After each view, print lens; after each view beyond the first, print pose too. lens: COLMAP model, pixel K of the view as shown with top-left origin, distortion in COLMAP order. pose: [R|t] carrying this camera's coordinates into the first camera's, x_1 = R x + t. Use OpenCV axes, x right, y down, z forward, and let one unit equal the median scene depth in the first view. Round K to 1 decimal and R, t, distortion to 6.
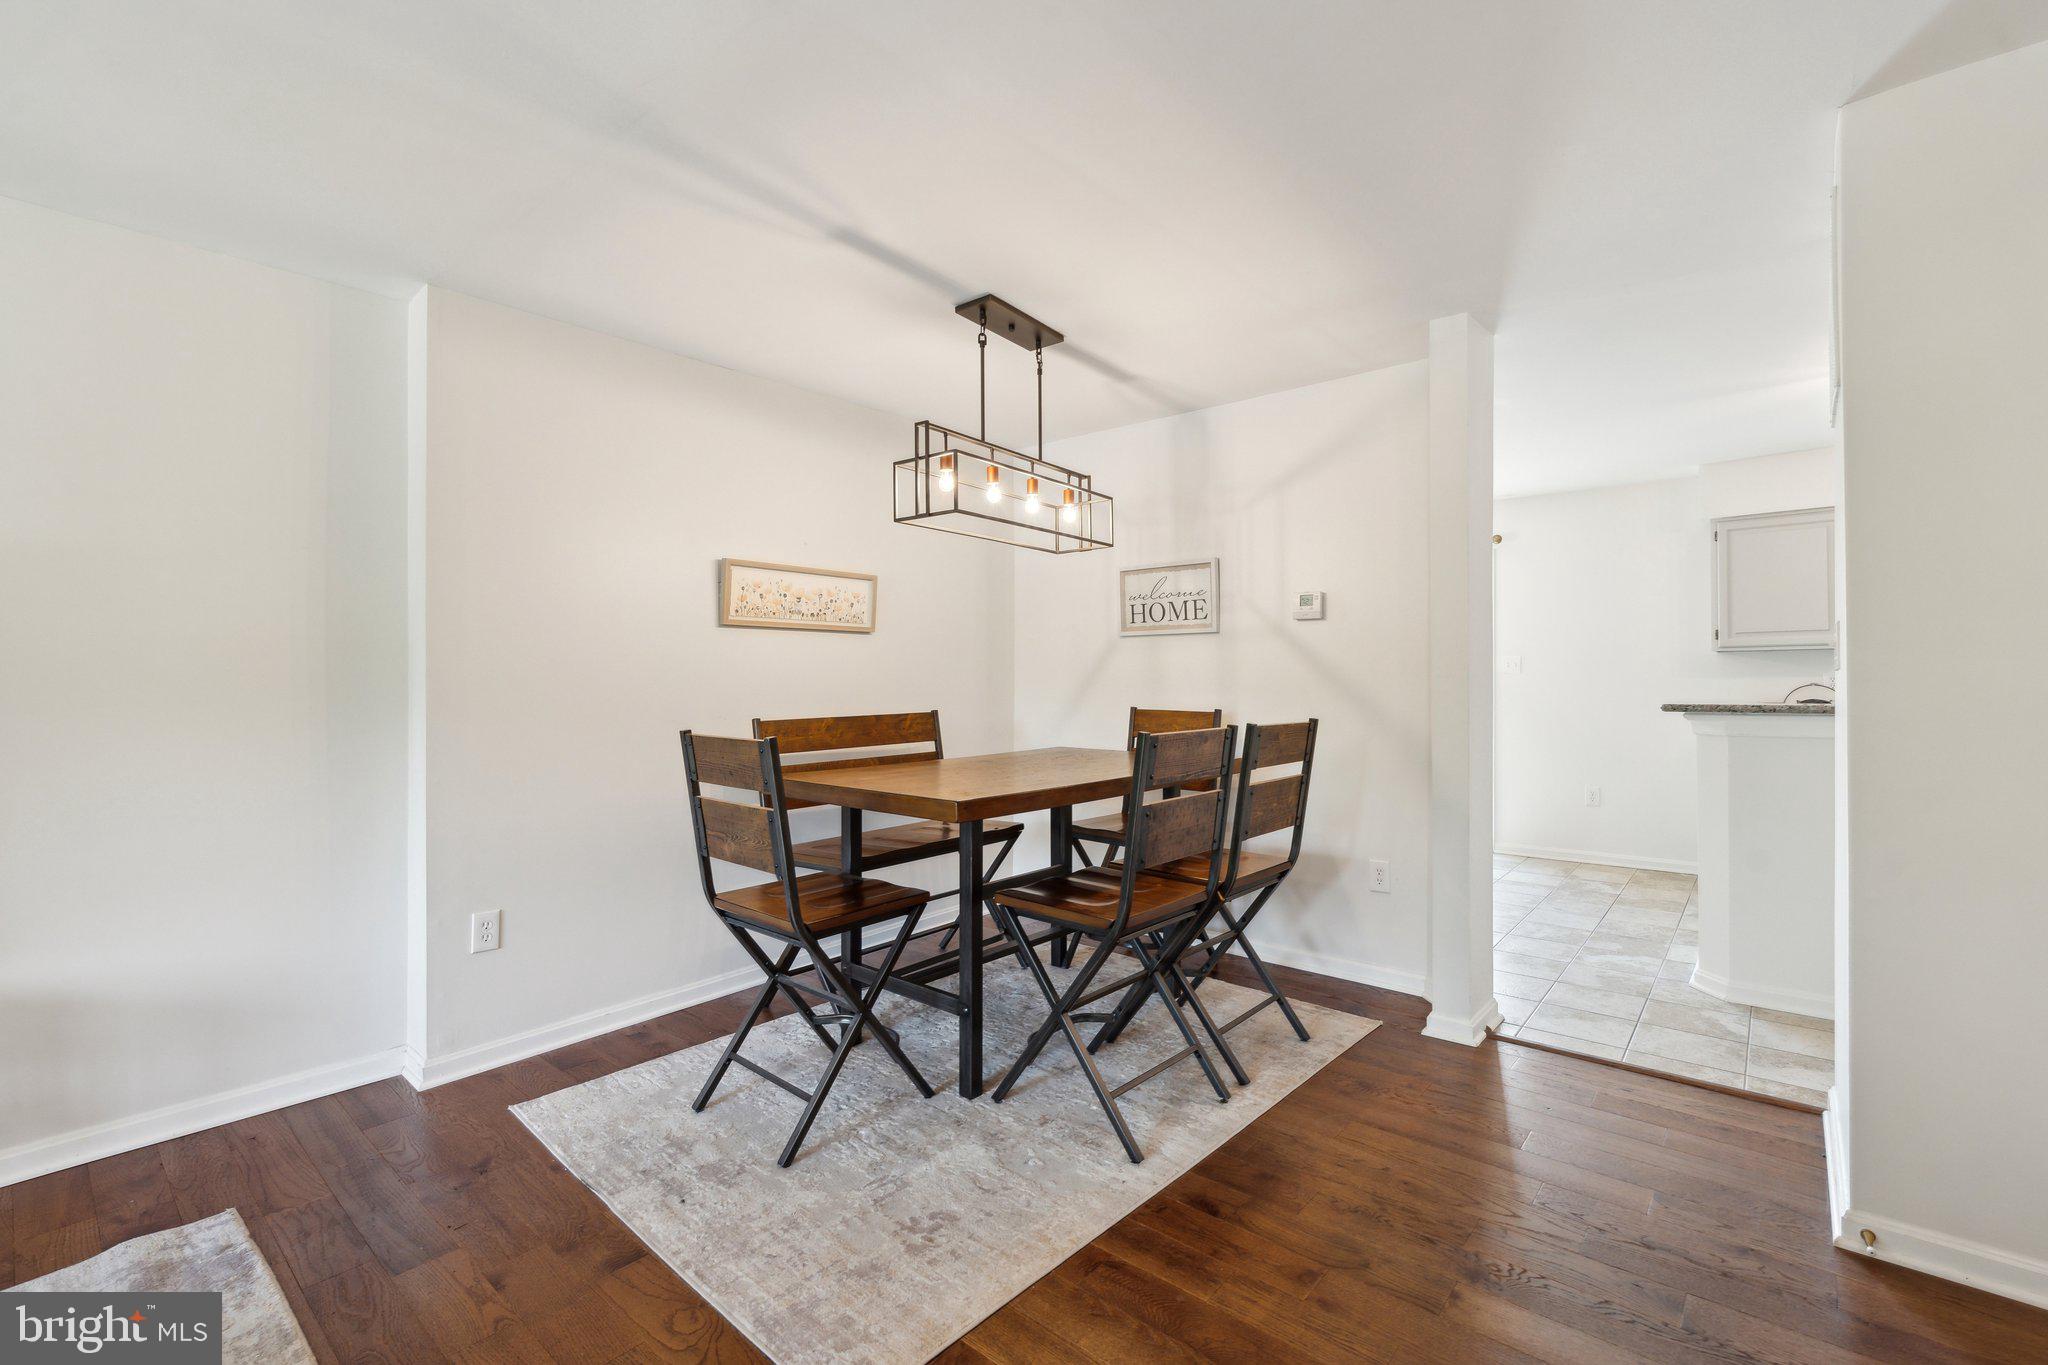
lens RADIAL K [[894.6, 0, 1024.0], [0, 894.6, 682.5], [0, 0, 1]] dist [-0.002539, 0.000000]
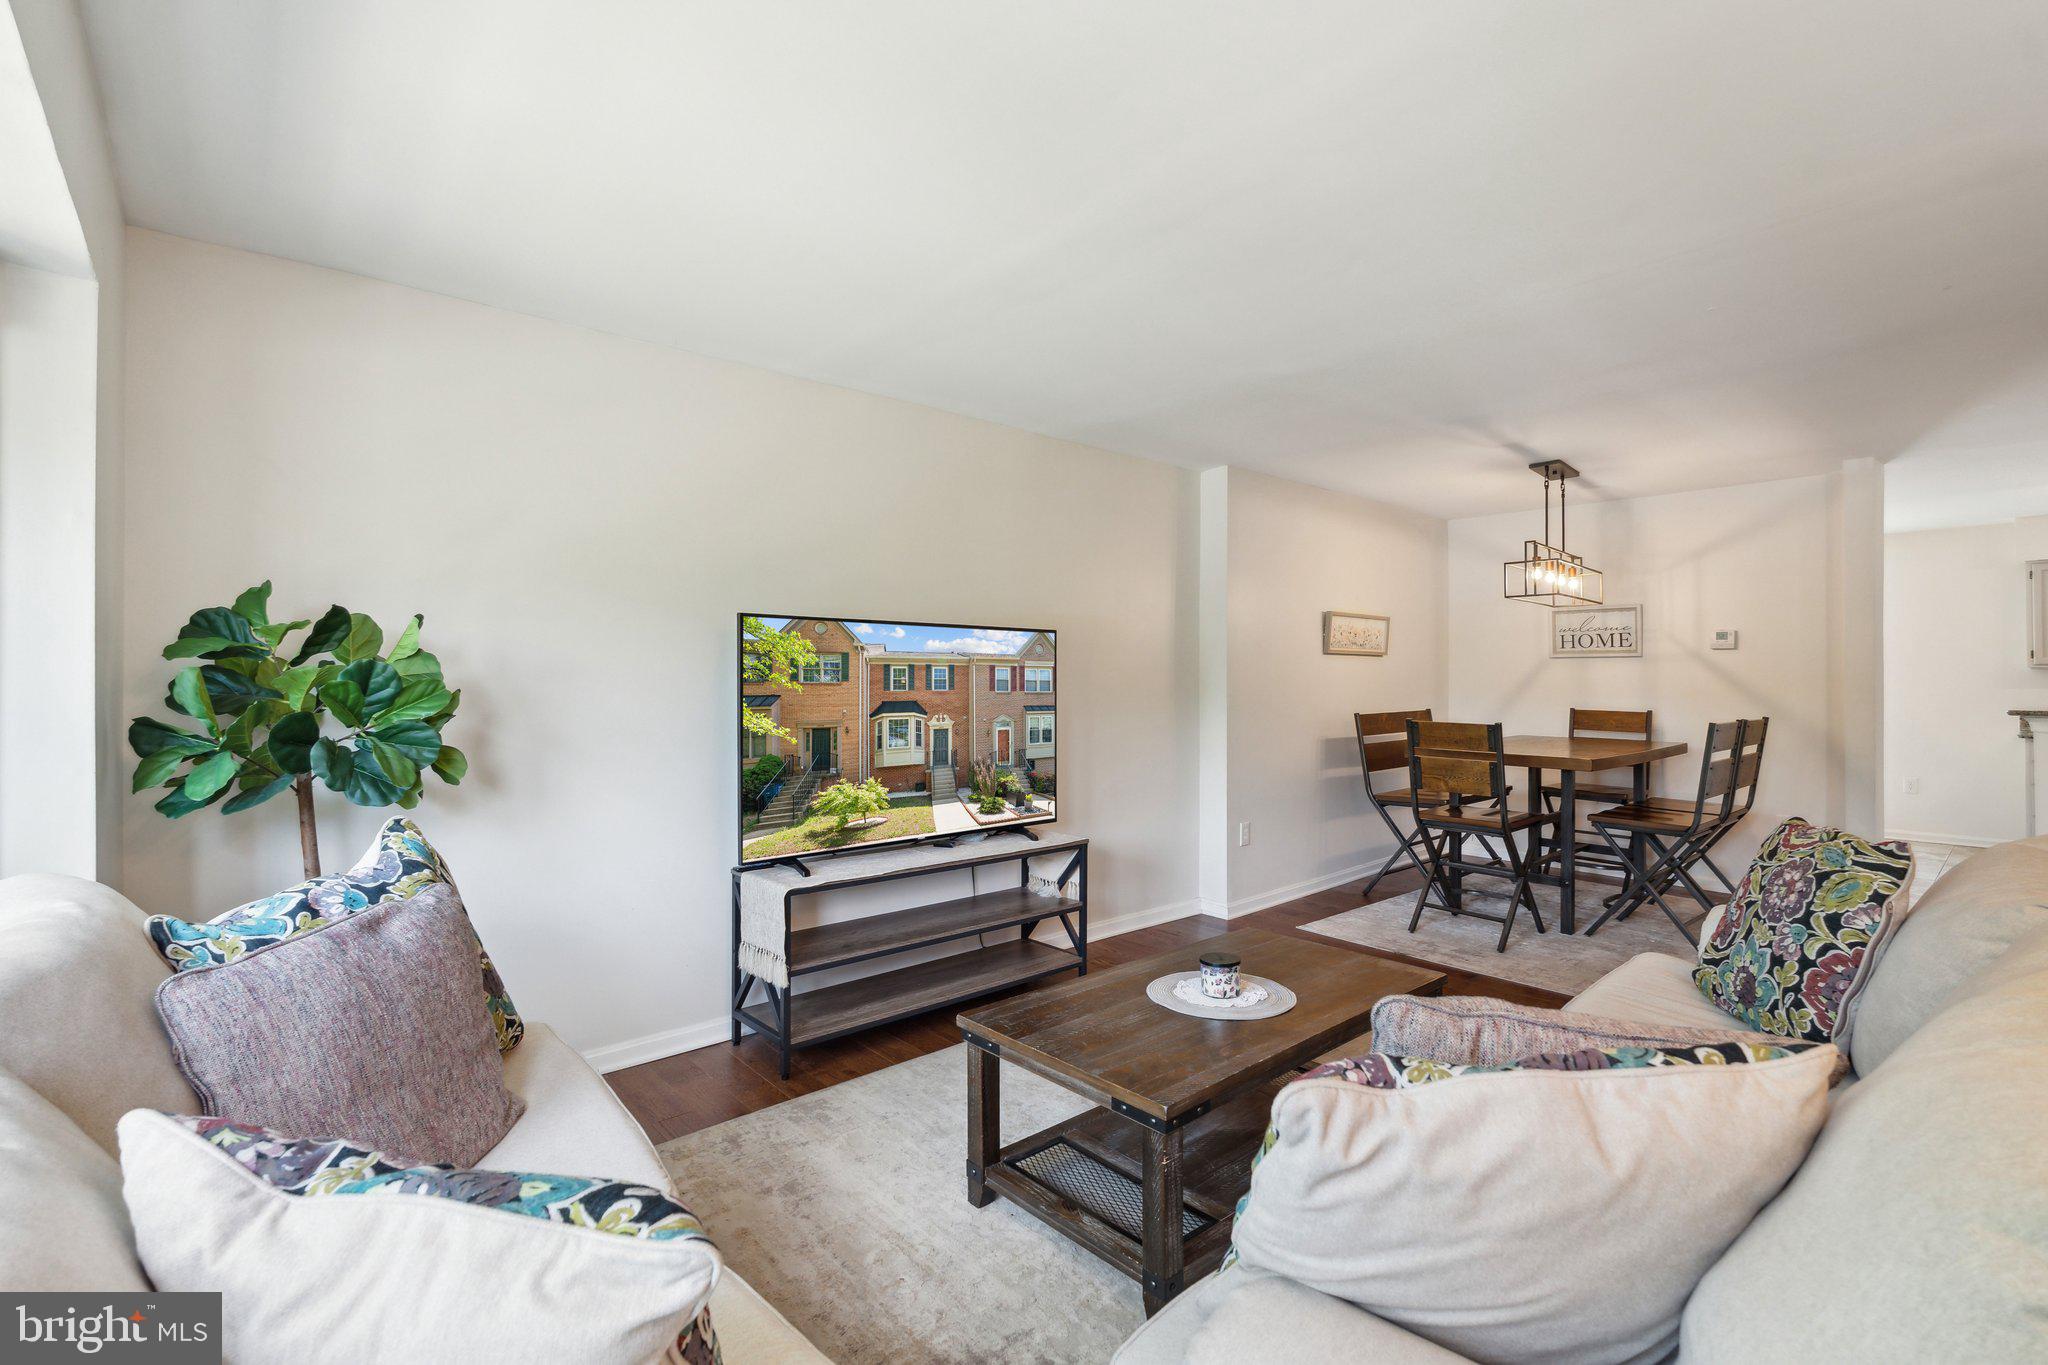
lens RADIAL K [[918.0, 0, 1017.4], [0, 918.0, 675.1], [0, 0, 1]] dist [-0.003987, 0.000522]
pose [[0.989508, 0.005340, -0.144377, -0.647434], [-0.006140, 0.999968, -0.005099, -0.014667], [0.144345, 0.005932, 0.989510, -0.682755]]
